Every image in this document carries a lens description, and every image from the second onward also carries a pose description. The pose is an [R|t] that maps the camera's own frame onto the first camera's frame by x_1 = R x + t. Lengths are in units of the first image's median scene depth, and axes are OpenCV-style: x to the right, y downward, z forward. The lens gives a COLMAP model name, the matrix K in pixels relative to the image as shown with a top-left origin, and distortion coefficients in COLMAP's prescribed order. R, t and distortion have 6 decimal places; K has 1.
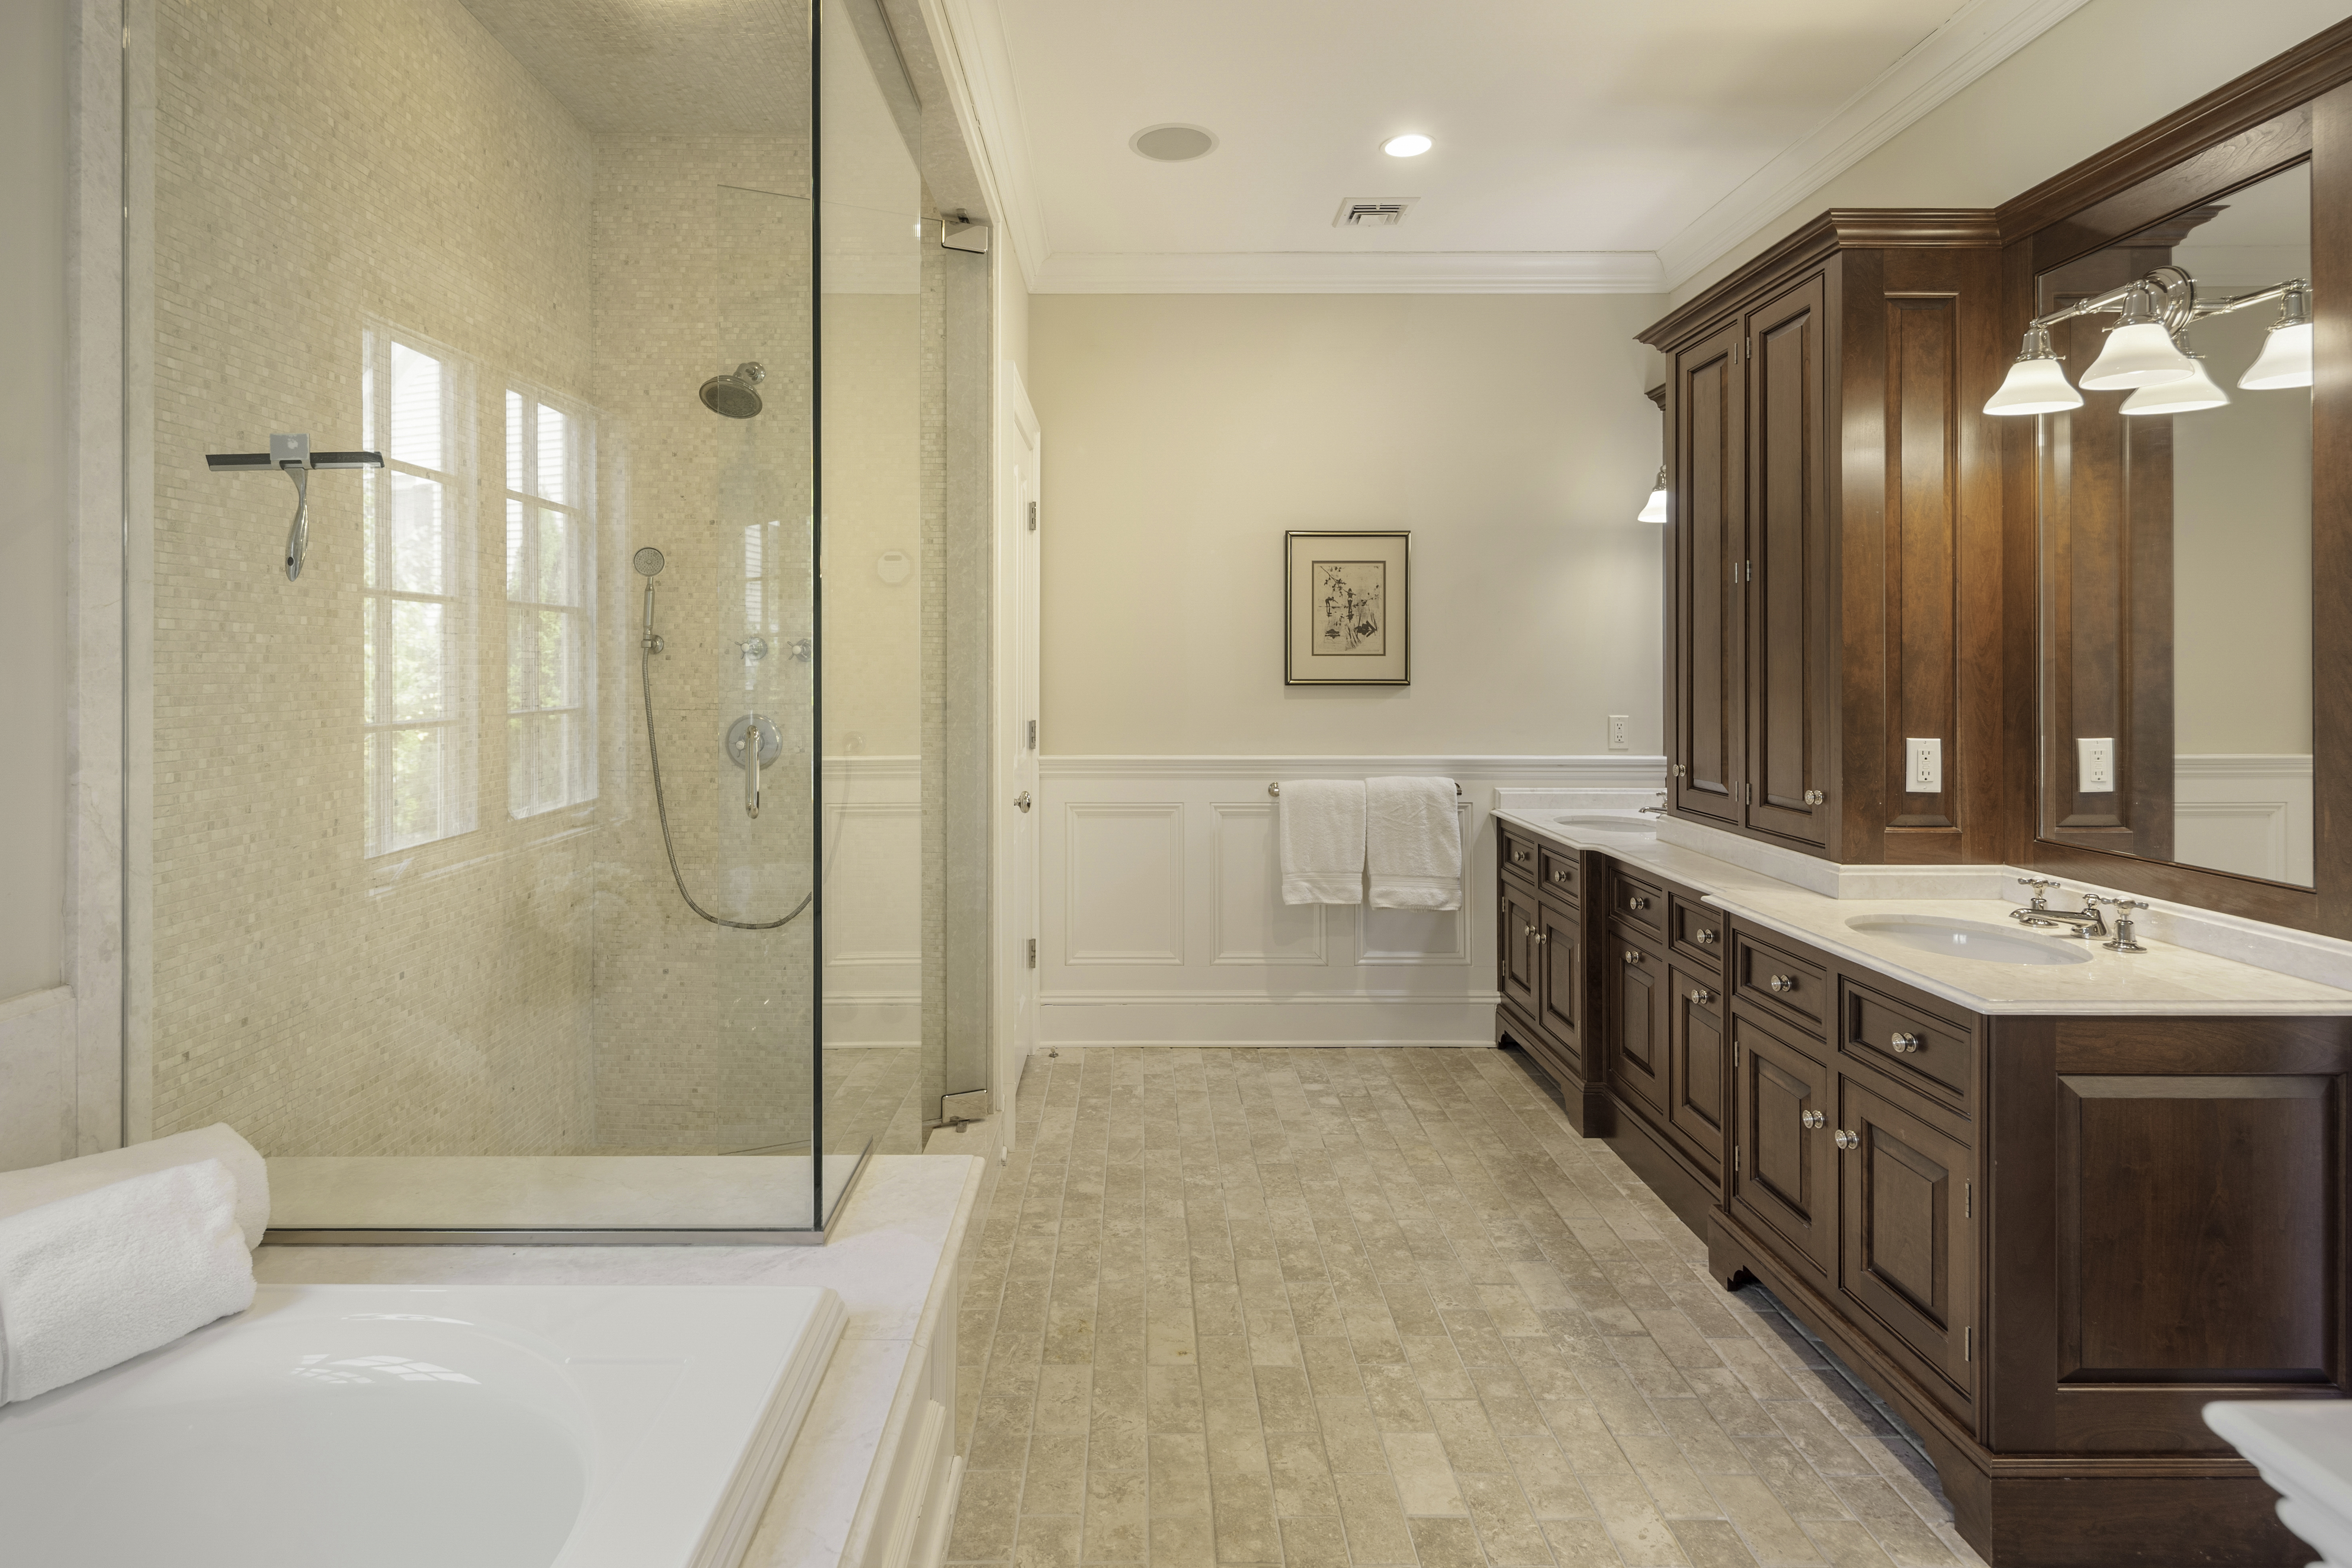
lens RADIAL K [[1219.1, 0, 1168.7], [0, 1219.1, 664.3], [0, 0, 1]] dist [0.001848, -0.000900]
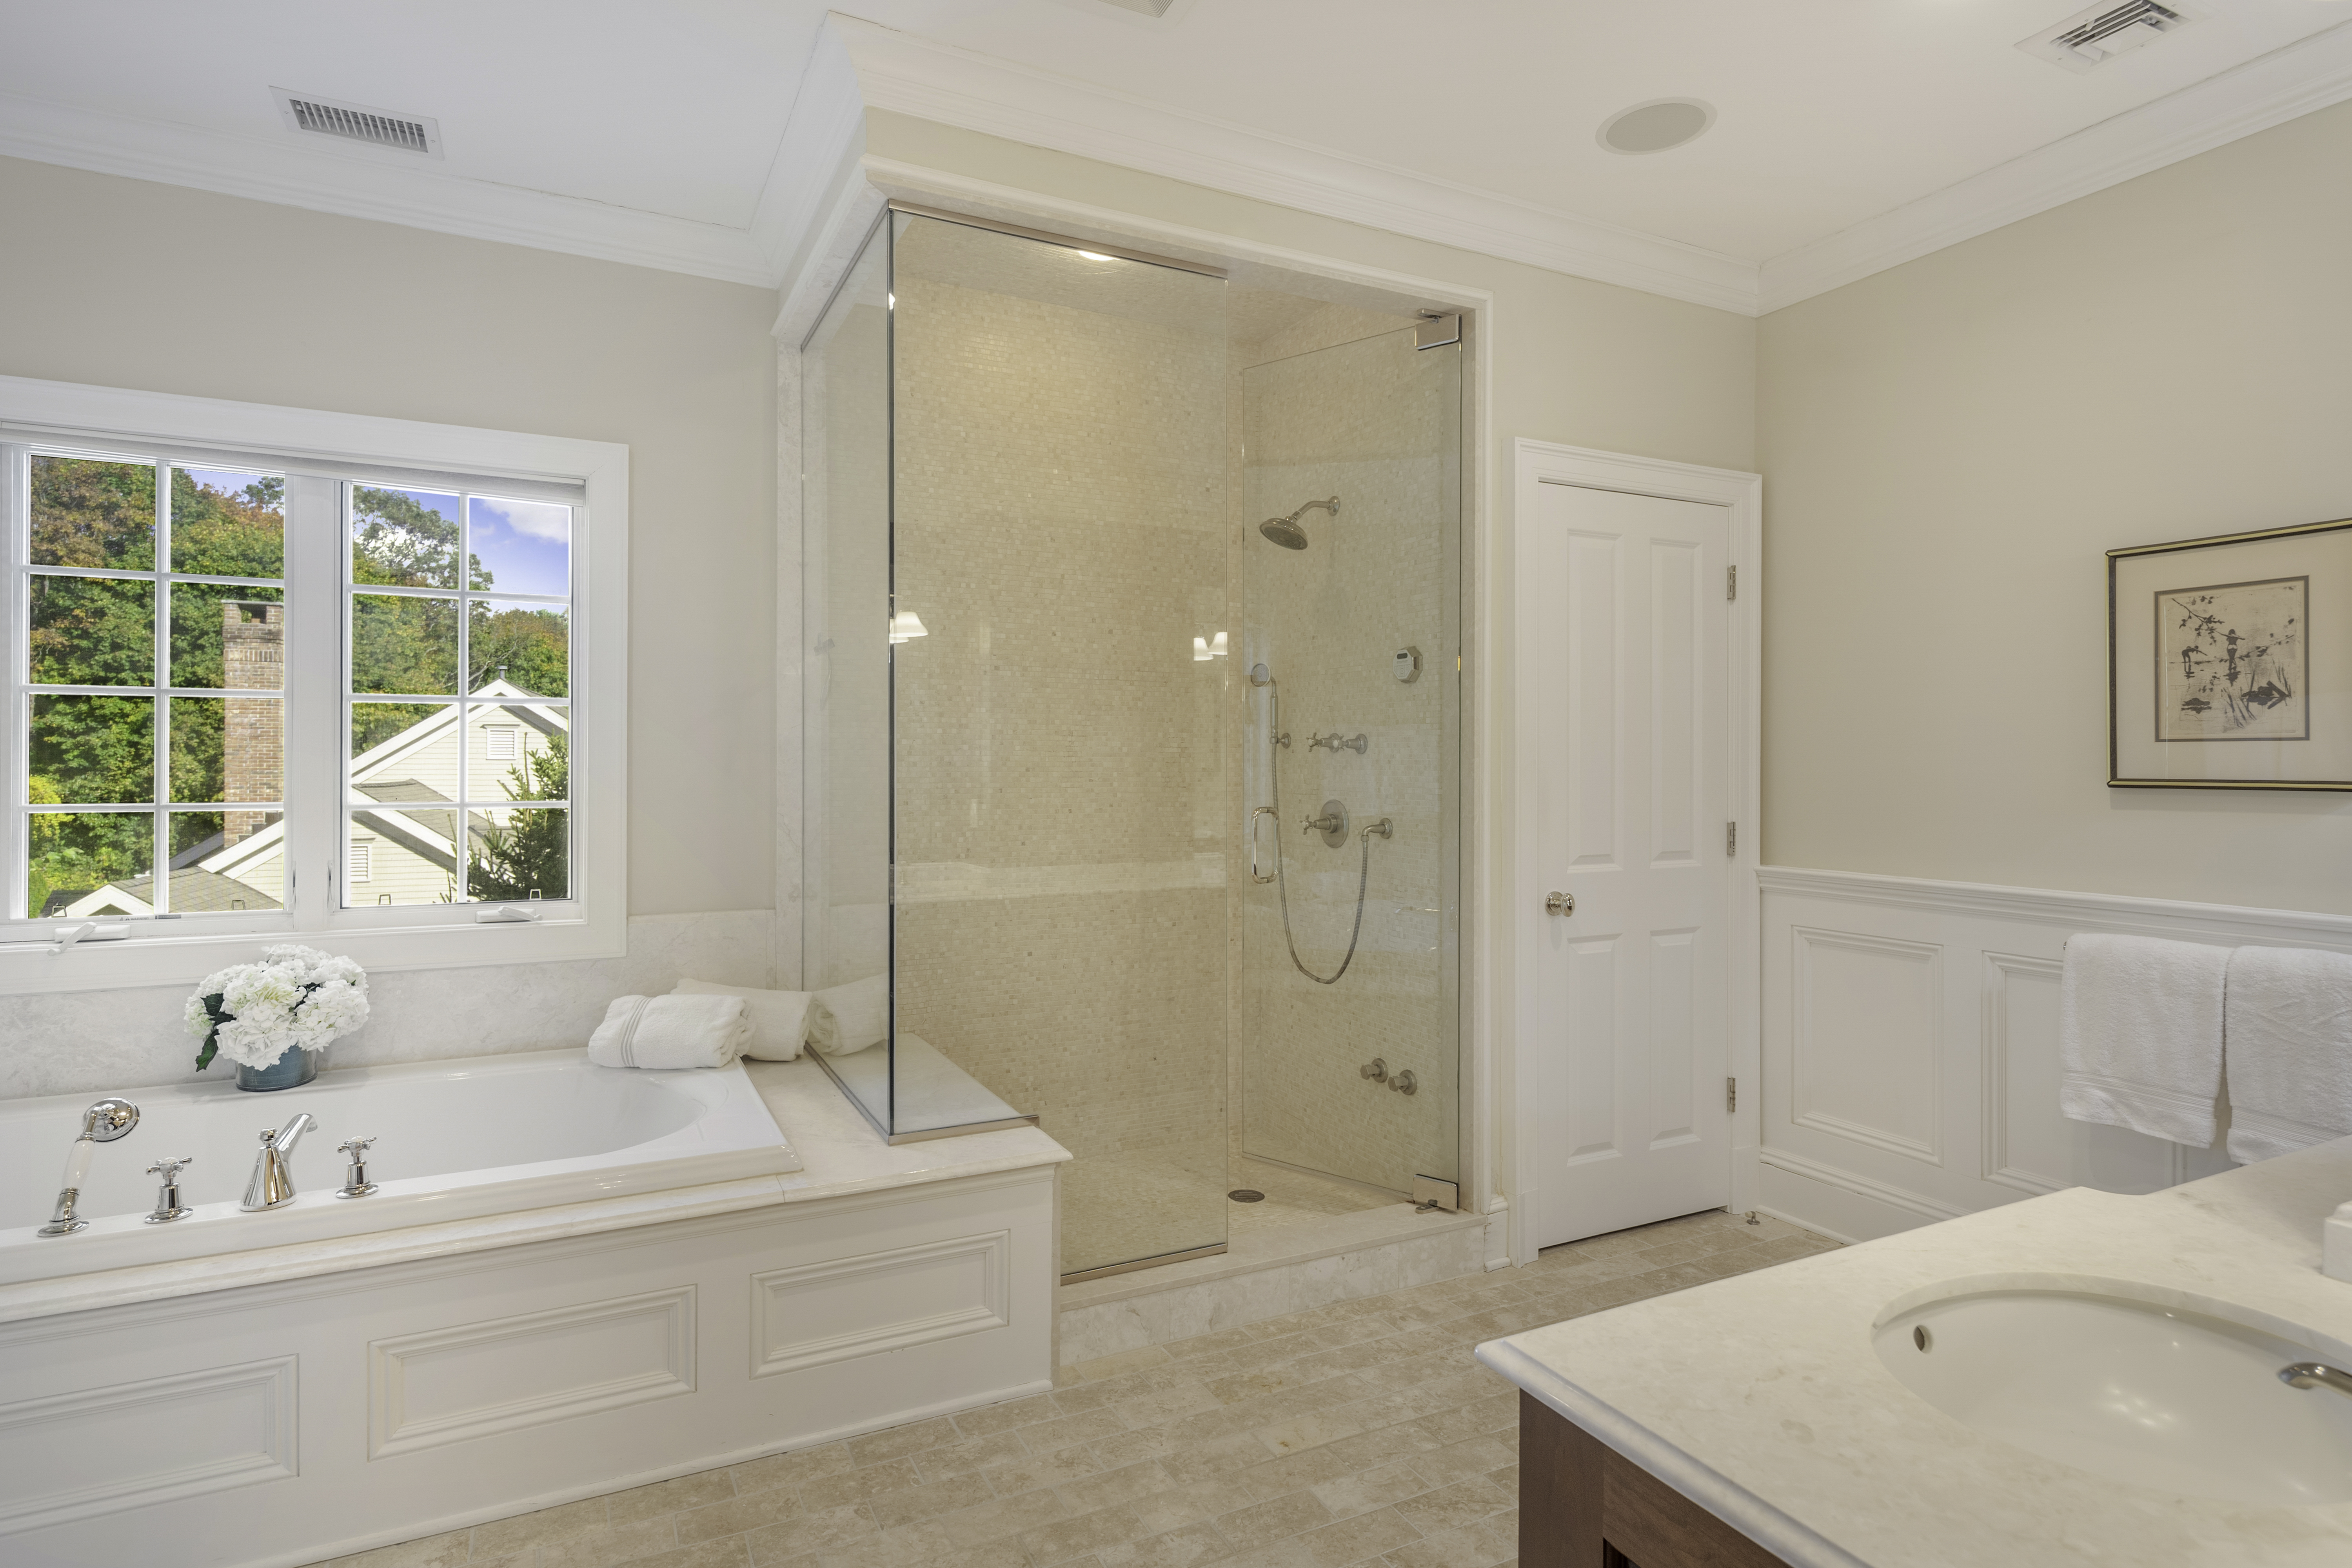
lens RADIAL K [[1227.4, 0, 1174.3], [0, 1227.4, 763.2], [0, 0, 1]] dist [0.001906, -0.000697]
pose [[0.426543, 0.001130, -0.904466, 0.652965], [-0.000753, 0.999999, 0.000894, 0.005527], [0.904467, 0.000300, 0.426544, 0.363779]]
